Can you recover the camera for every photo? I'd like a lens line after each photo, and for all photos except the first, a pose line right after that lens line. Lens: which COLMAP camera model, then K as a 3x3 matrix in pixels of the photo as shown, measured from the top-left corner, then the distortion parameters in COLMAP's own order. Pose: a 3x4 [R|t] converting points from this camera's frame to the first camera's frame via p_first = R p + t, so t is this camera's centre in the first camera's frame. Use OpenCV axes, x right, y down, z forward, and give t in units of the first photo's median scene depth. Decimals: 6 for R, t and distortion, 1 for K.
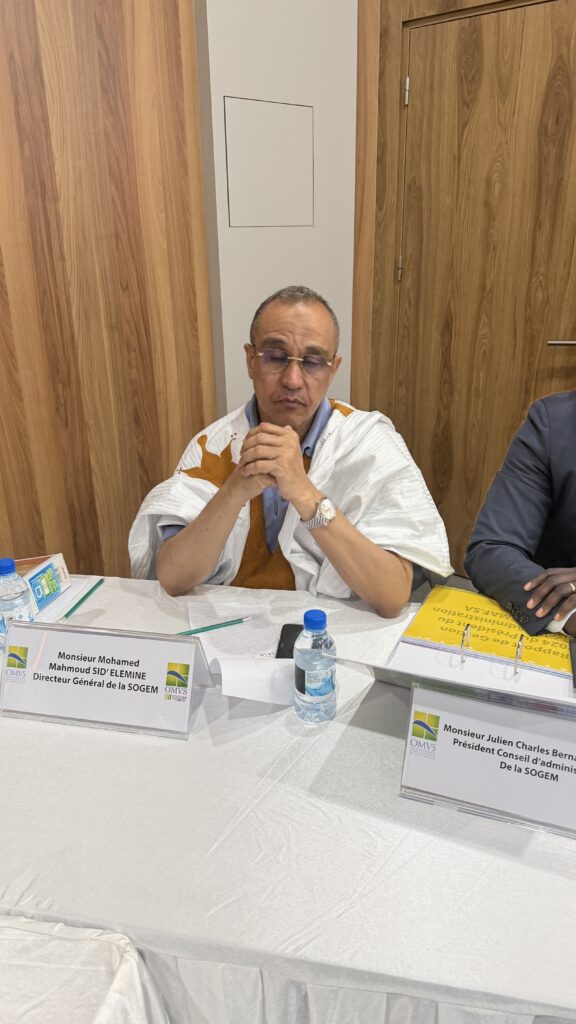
lens RADIAL K [[642.7, 0, 288.9], [0, 642.7, 509.1], [0, 0, 1]] dist [0.015356, -0.037251]
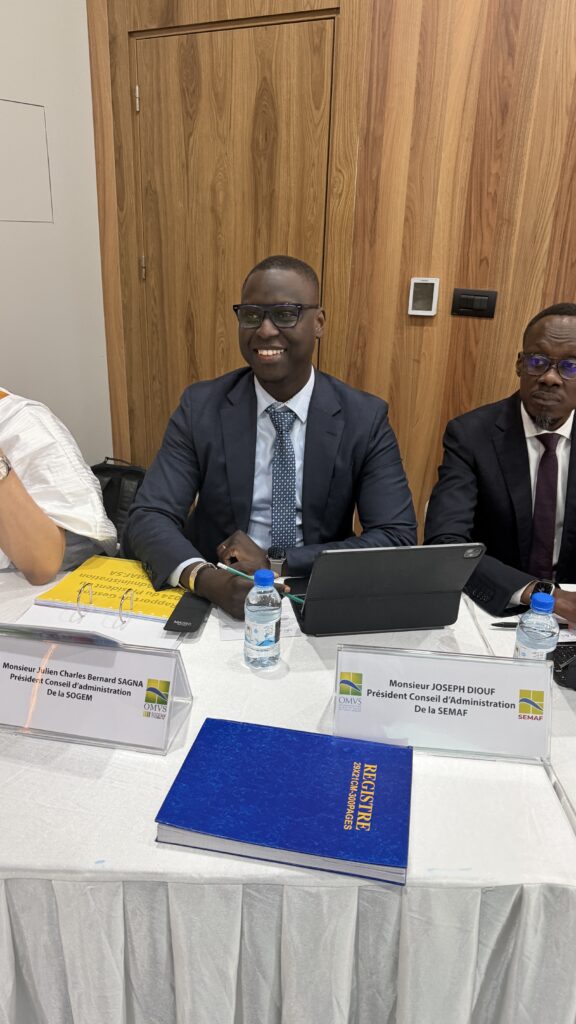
lens RADIAL K [[642.7, 0, 273.2], [0, 642.7, 512.3], [0, 0, 1]] dist [0.015356, -0.037251]
pose [[0.981526, -0.027908, 0.189281, 0.210918], [0.027934, 0.999607, 0.002531, 0.034664], [-0.189277, 0.002803, 0.981920, -0.083958]]
